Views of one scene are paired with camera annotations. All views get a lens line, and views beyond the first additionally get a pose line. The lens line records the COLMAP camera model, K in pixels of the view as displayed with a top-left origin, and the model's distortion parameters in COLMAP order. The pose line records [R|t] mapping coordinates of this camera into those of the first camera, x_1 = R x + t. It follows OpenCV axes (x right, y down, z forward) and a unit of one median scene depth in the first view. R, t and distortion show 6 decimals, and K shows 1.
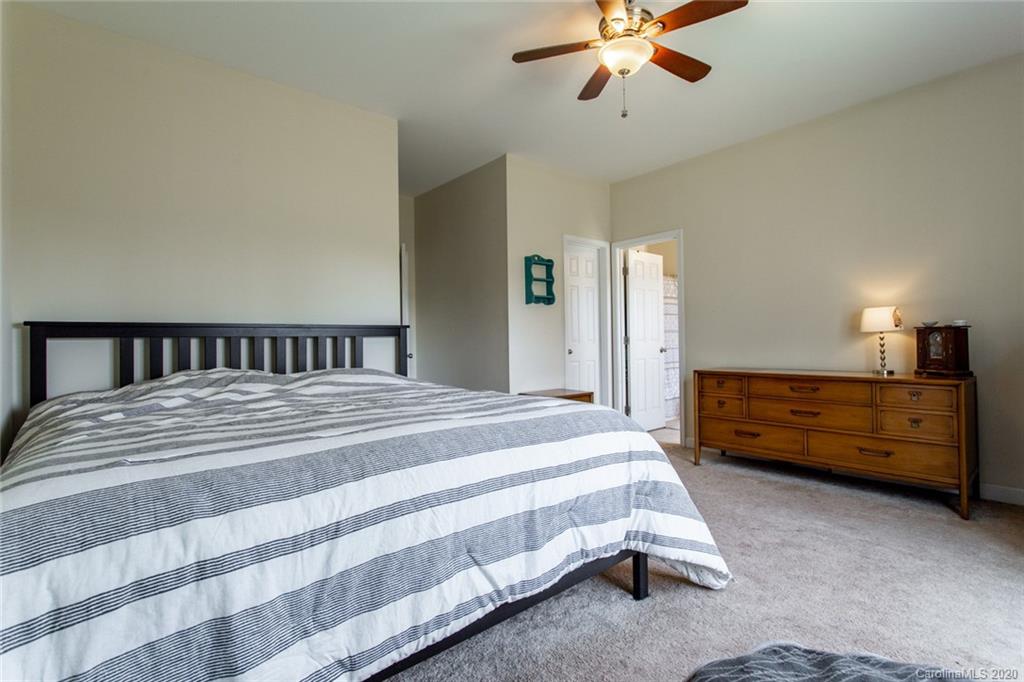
lens RADIAL K [[481.0, 0, 510.0], [0, 481.0, 338.5], [0, 0, 1]] dist [0.001654, 0.002025]
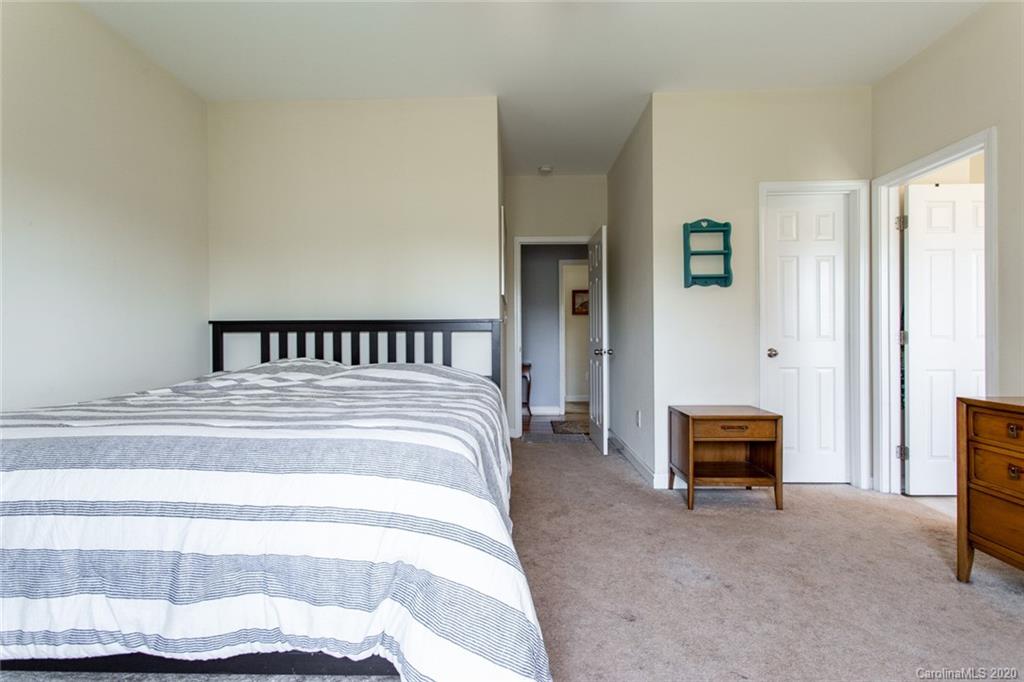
lens RADIAL K [[481.0, 0, 513.8], [0, 481.0, 339.4], [0, 0, 1]] dist [0.001654, 0.002025]
pose [[0.744588, 0.014502, -0.667367, 0.508306], [-0.002800, 0.999823, 0.018602, -0.006345], [0.667519, -0.011982, 0.744497, 0.401874]]
